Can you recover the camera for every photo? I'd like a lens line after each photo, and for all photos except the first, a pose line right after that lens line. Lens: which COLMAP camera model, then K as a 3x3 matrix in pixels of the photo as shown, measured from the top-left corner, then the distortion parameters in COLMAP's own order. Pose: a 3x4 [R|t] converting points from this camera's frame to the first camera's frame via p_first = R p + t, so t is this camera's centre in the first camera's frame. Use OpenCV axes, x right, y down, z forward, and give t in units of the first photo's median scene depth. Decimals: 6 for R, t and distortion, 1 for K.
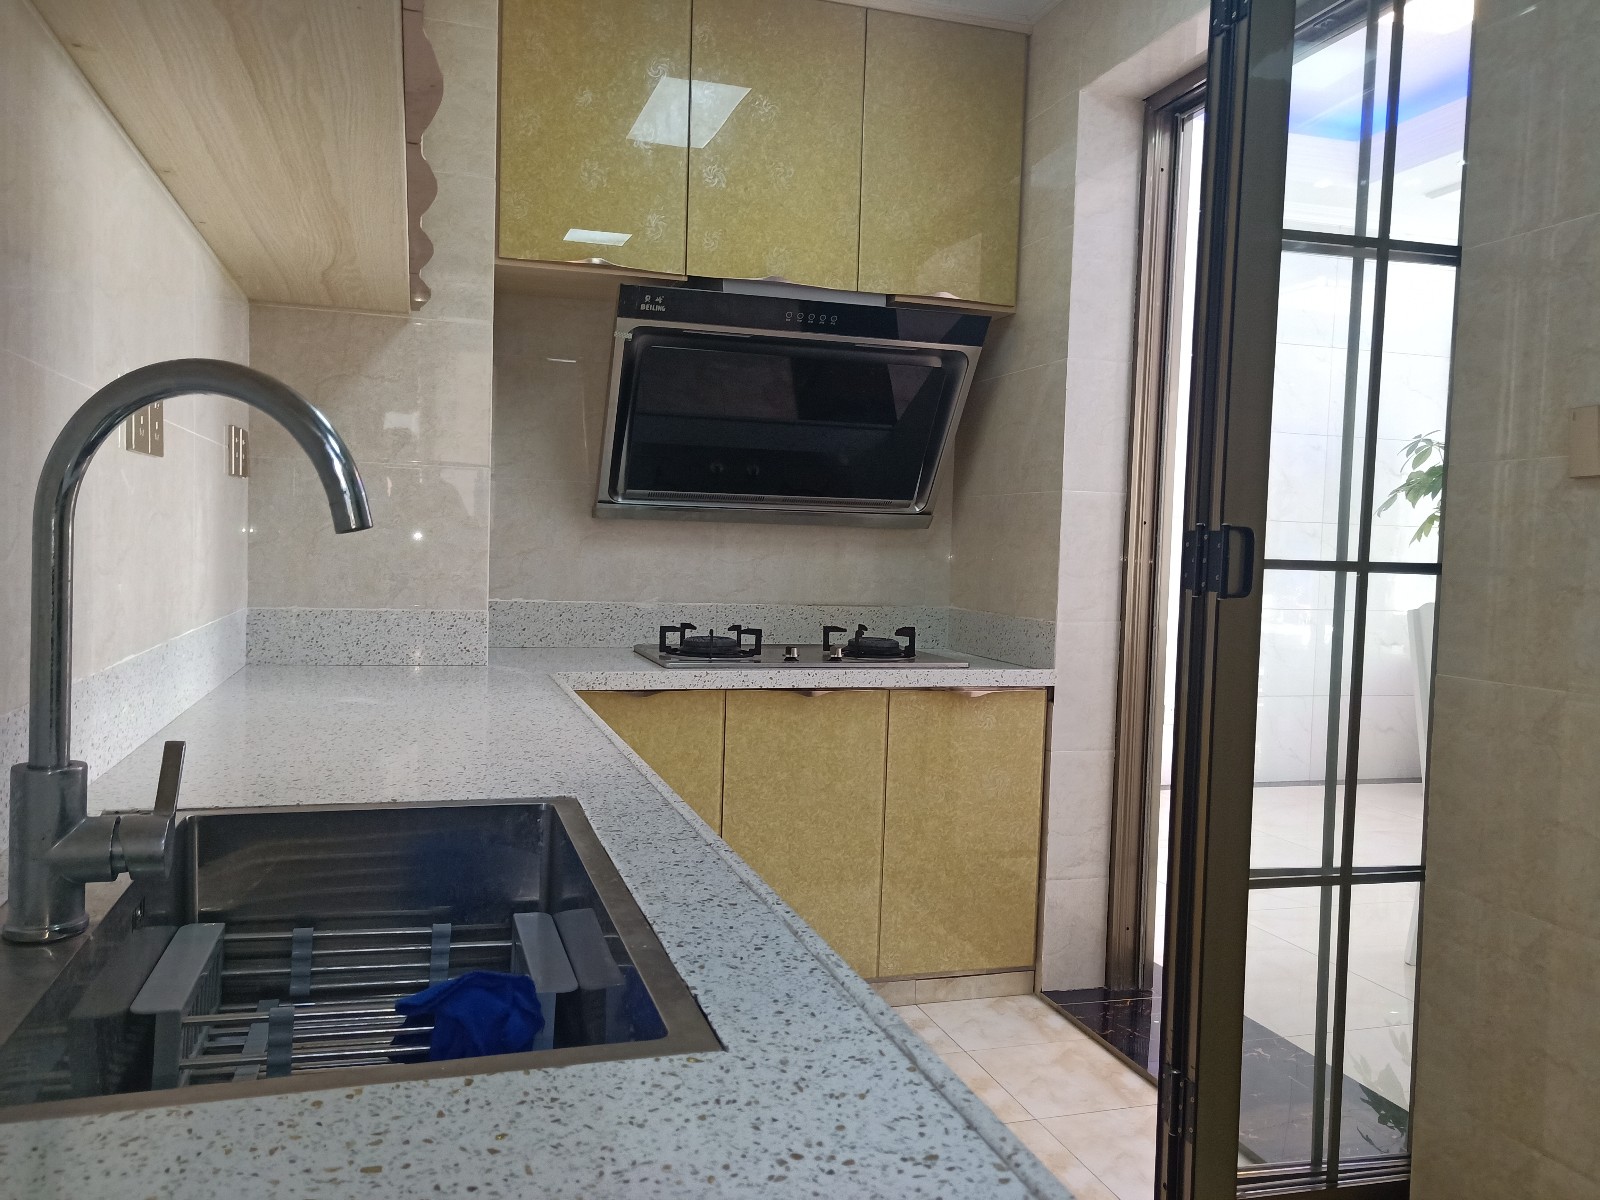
lens RADIAL K [[1218.8, 0, 800.5], [0, 1218.8, 597.1], [0, 0, 1]] dist [0.016705, 0.003051]
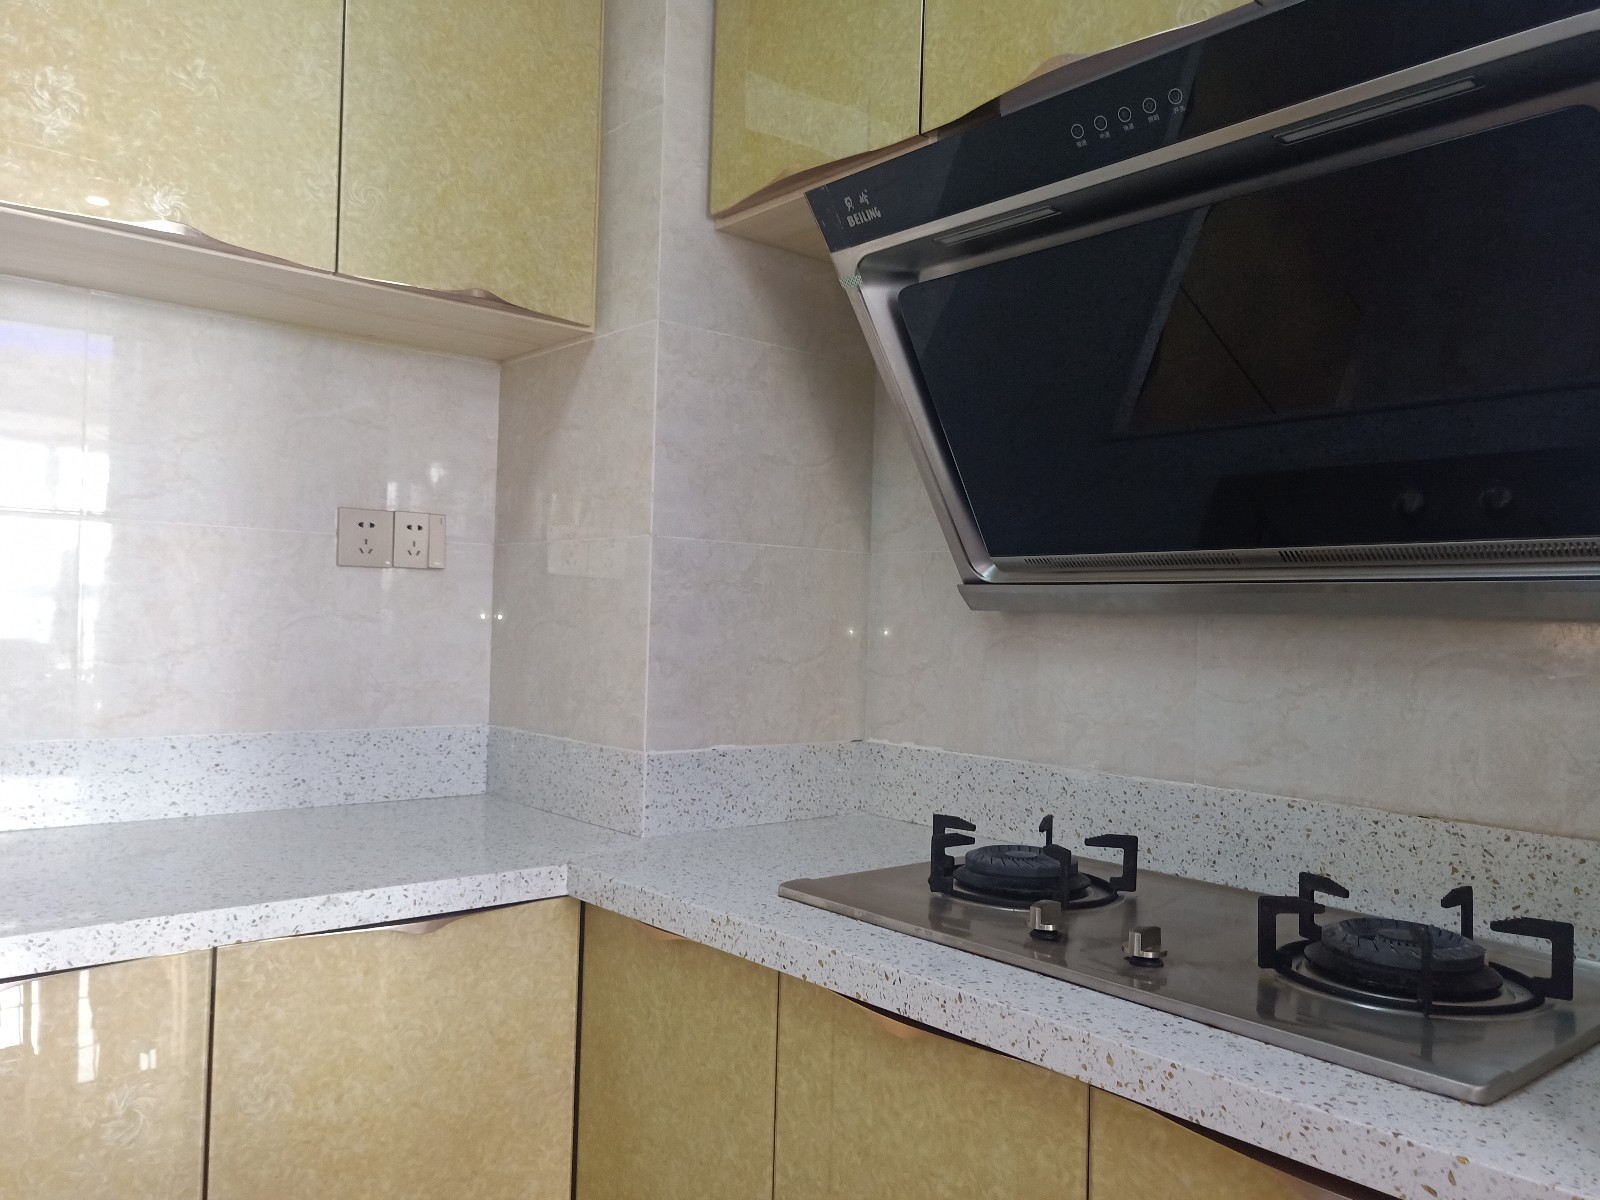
lens RADIAL K [[1218.8, 0, 799.3], [0, 1218.8, 604.5], [0, 0, 1]] dist [0.016705, 0.003051]
pose [[0.388830, -0.030637, -0.920800, 0.364879], [-0.056071, 0.996807, -0.056843, -0.034575], [0.919602, 0.073732, 0.385870, 0.789175]]
